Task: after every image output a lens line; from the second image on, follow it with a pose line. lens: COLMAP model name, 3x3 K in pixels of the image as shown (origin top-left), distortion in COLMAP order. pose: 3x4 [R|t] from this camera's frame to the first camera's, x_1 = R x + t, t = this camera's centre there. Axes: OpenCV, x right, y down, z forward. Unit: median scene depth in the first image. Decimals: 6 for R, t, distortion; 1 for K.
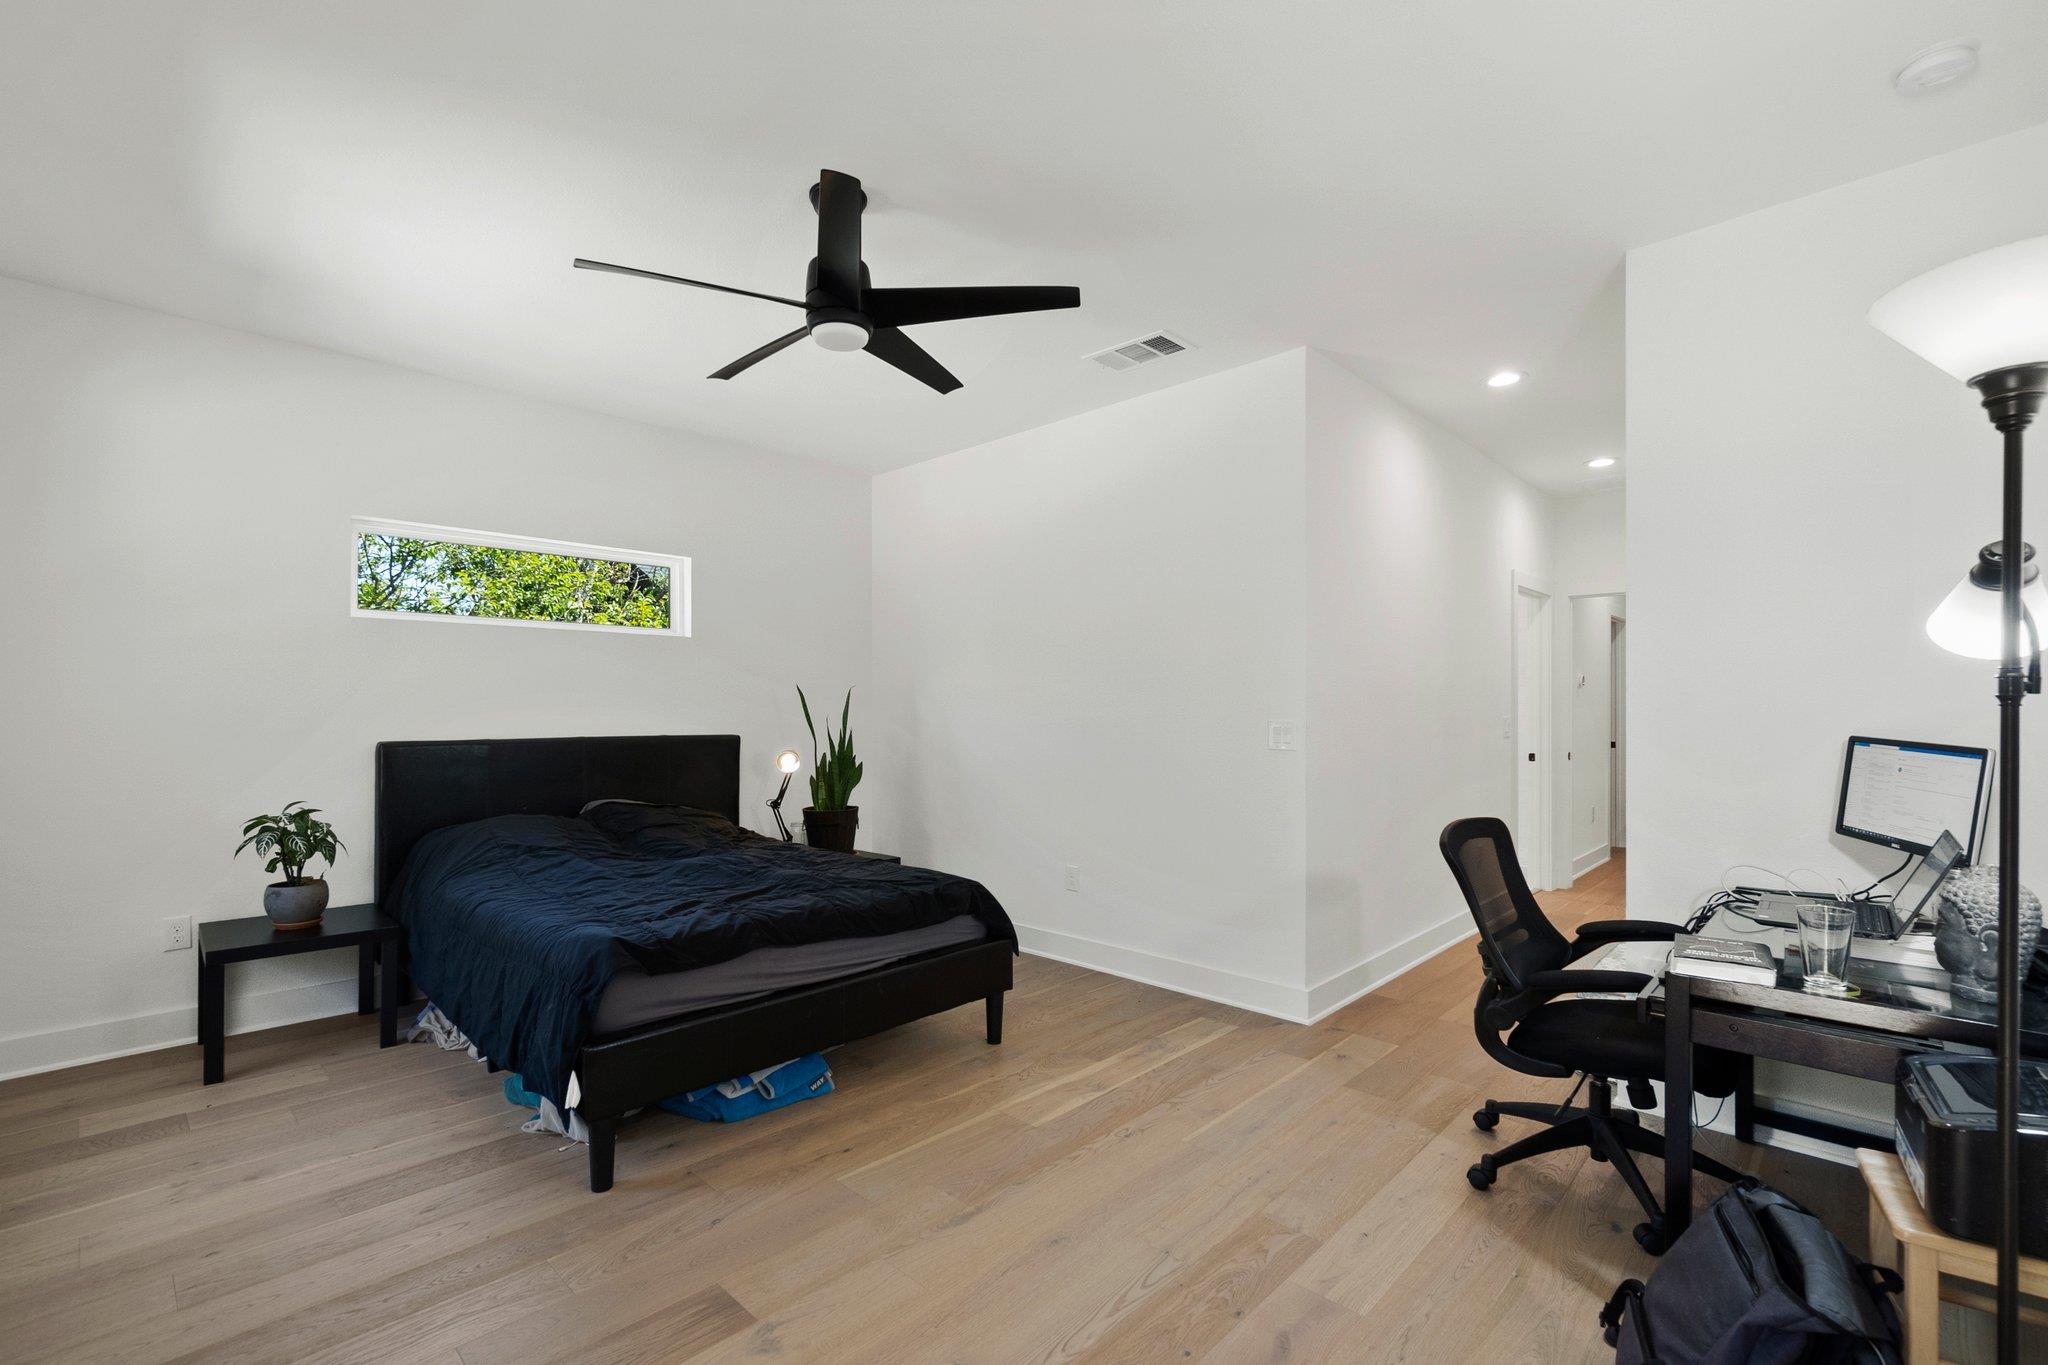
lens RADIAL K [[886.3, 0, 1023.3], [0, 886.3, 707.7], [0, 0, 1]] dist [0.000424, 0.000059]
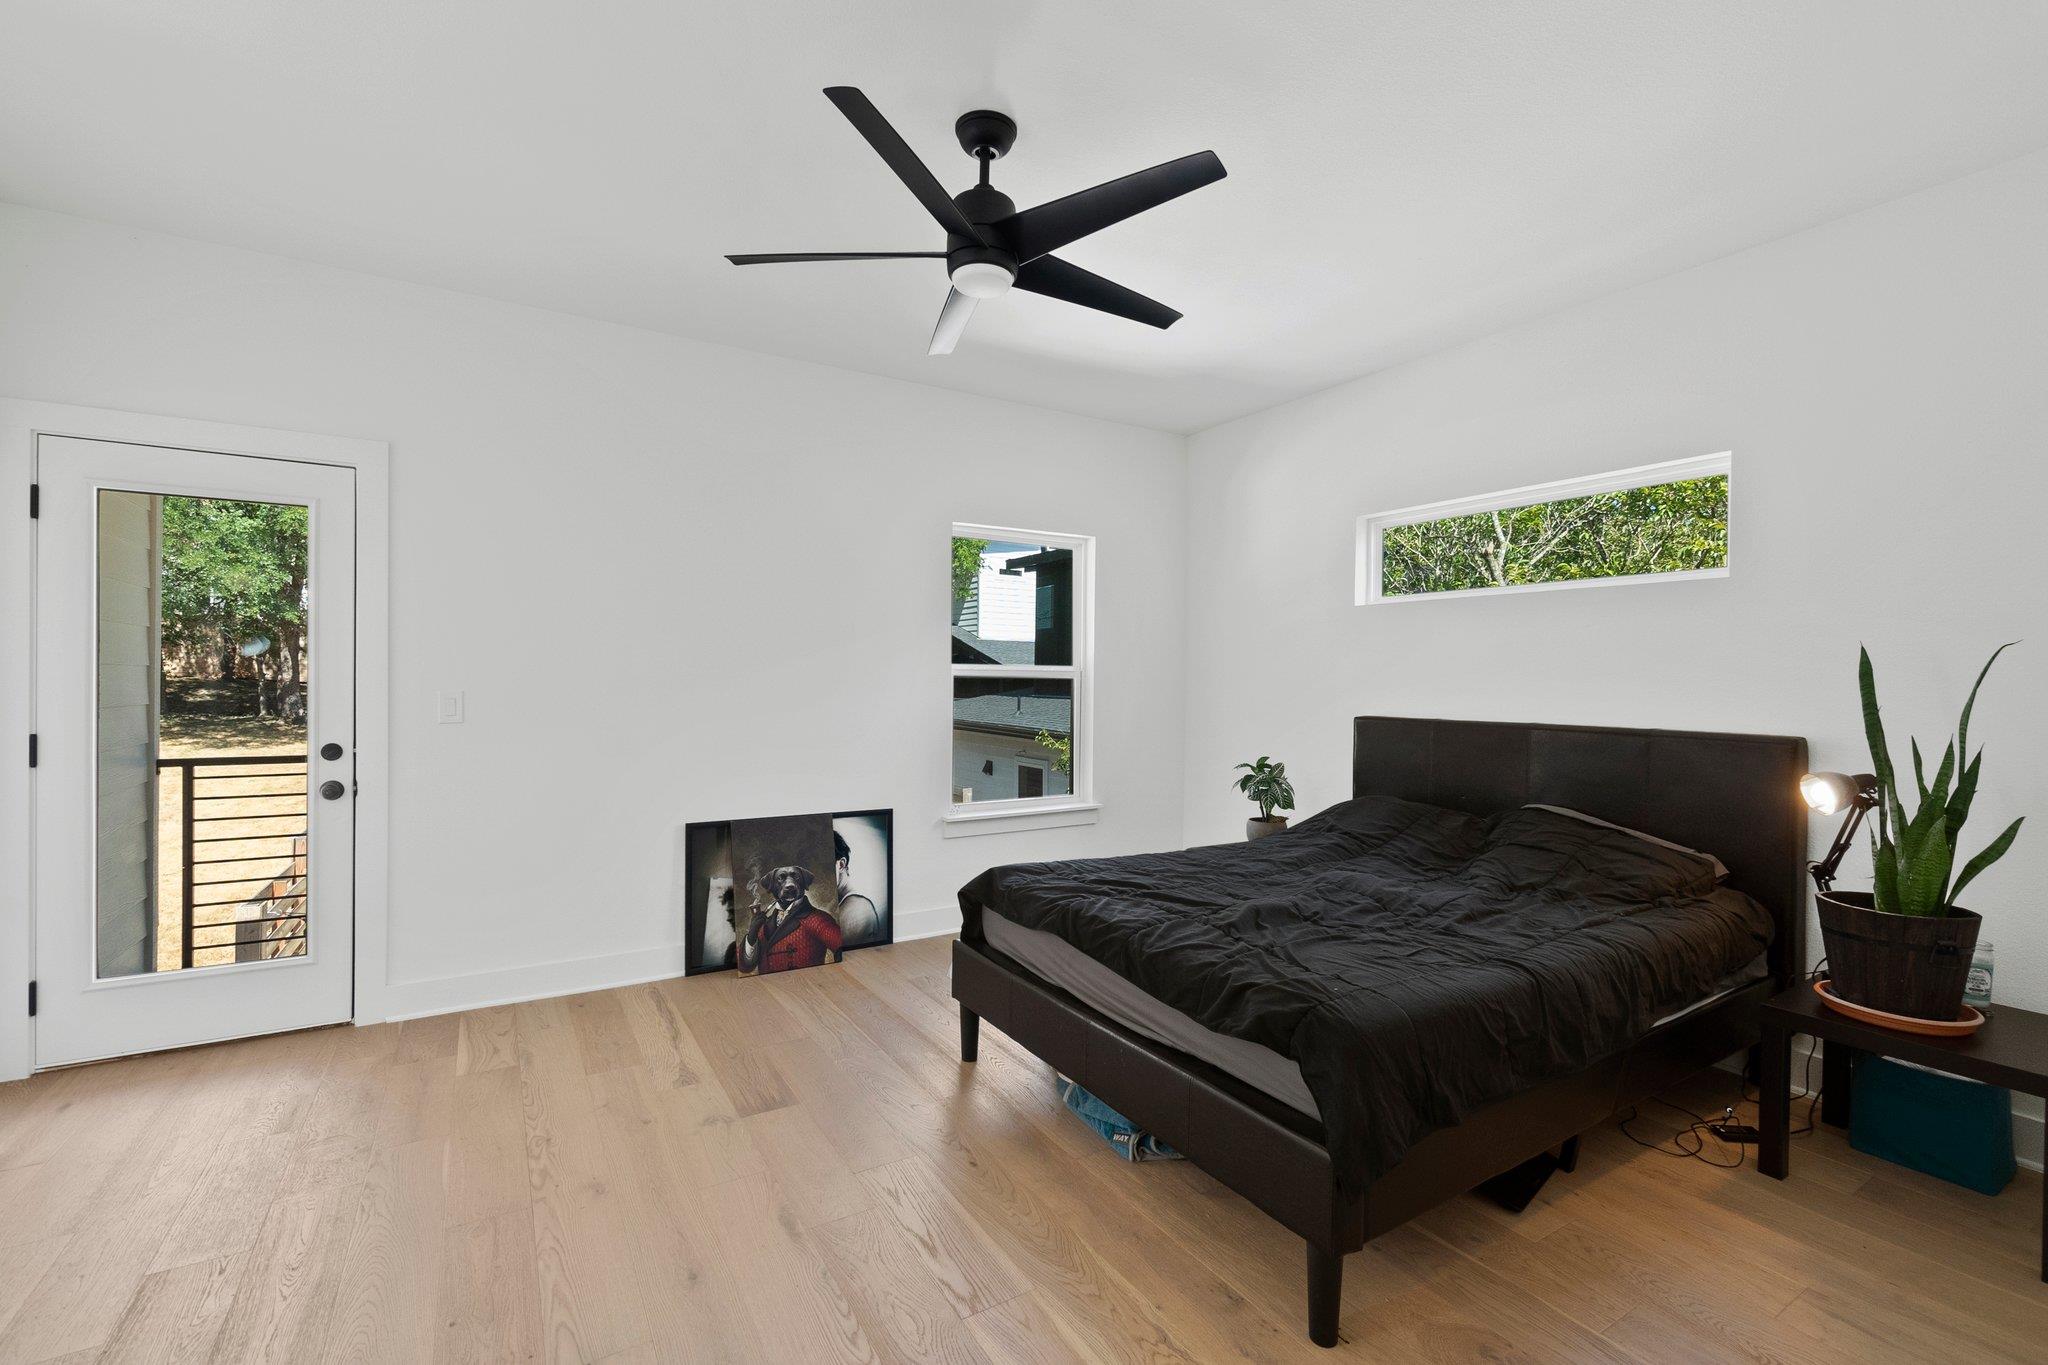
lens RADIAL K [[874.7, 0, 1024.0], [0, 874.7, 682.5], [0, 0, 1]] dist [0.000419, 0.000015]
pose [[-0.258148, -0.004620, -0.966094, 0.533173], [-0.000974, 0.999989, -0.004522, 0.001403], [0.966105, -0.000227, -0.258150, 1.022549]]
